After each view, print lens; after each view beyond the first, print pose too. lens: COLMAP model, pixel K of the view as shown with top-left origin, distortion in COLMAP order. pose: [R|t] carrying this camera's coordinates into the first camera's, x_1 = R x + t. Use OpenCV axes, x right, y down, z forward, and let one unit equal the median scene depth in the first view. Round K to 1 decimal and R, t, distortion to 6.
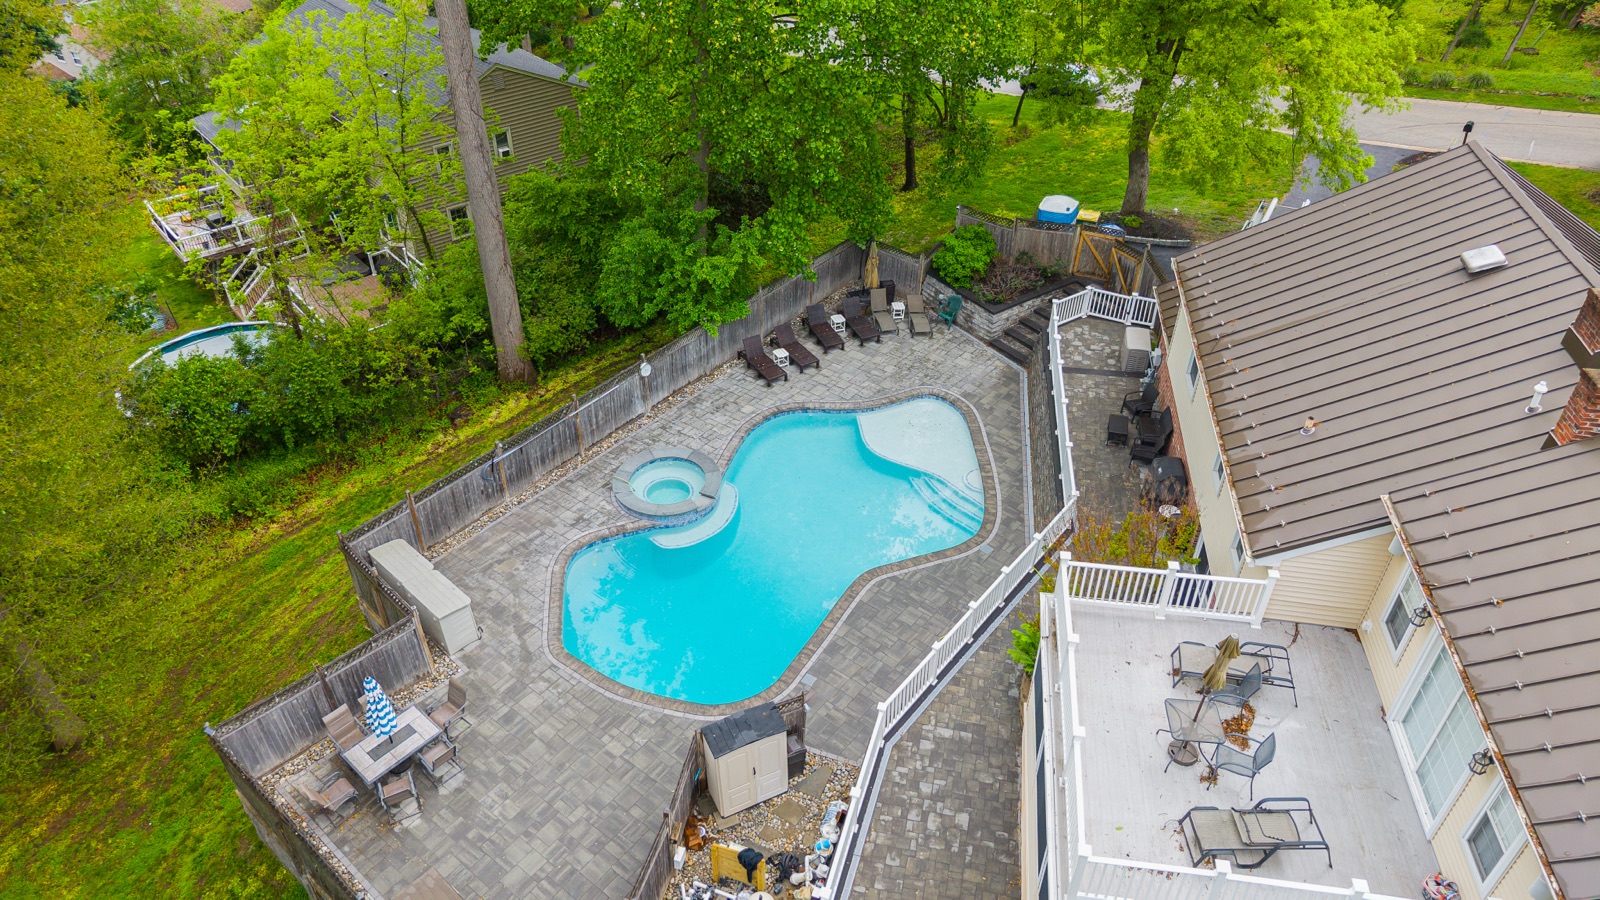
lens RADIAL K [[1069.8, 0, 805.1], [0, 1069.8, 460.1], [0, 0, 1]] dist [0.048838, -0.056391]
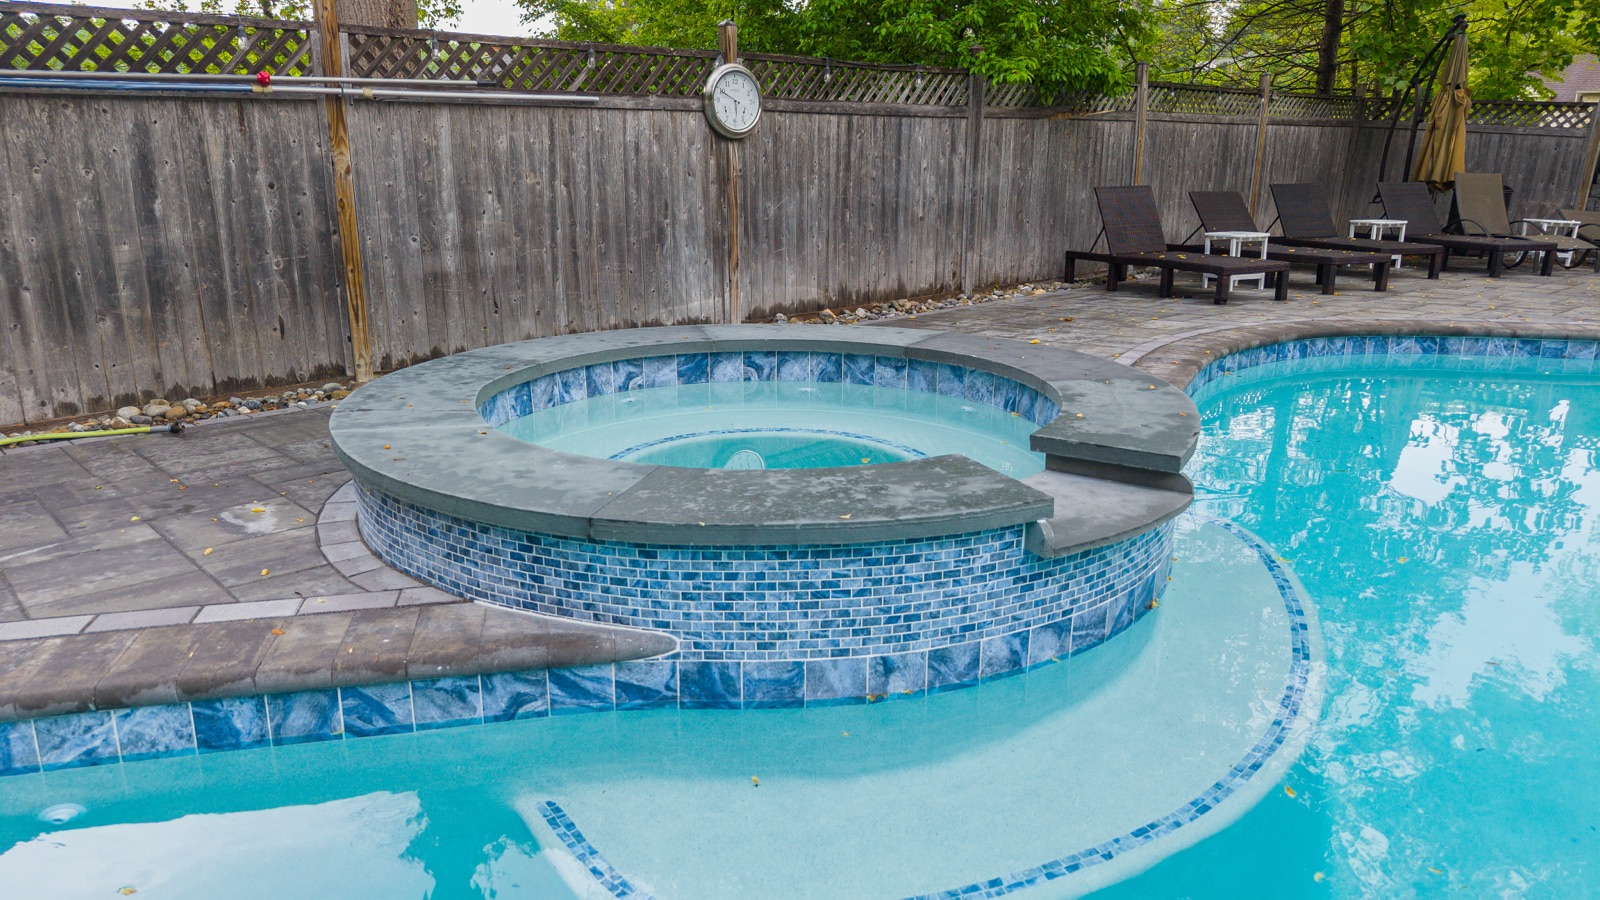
lens RADIAL K [[1069.8, 0, 805.1], [0, 1069.8, 460.1], [0, 0, 1]] dist [0.048838, -0.056391]
pose [[0.988378, 0.036327, -0.147609, -0.100902], [-0.088033, 0.928412, -0.360973, 0.072339], [0.123929, 0.369773, 0.920820, 0.849066]]
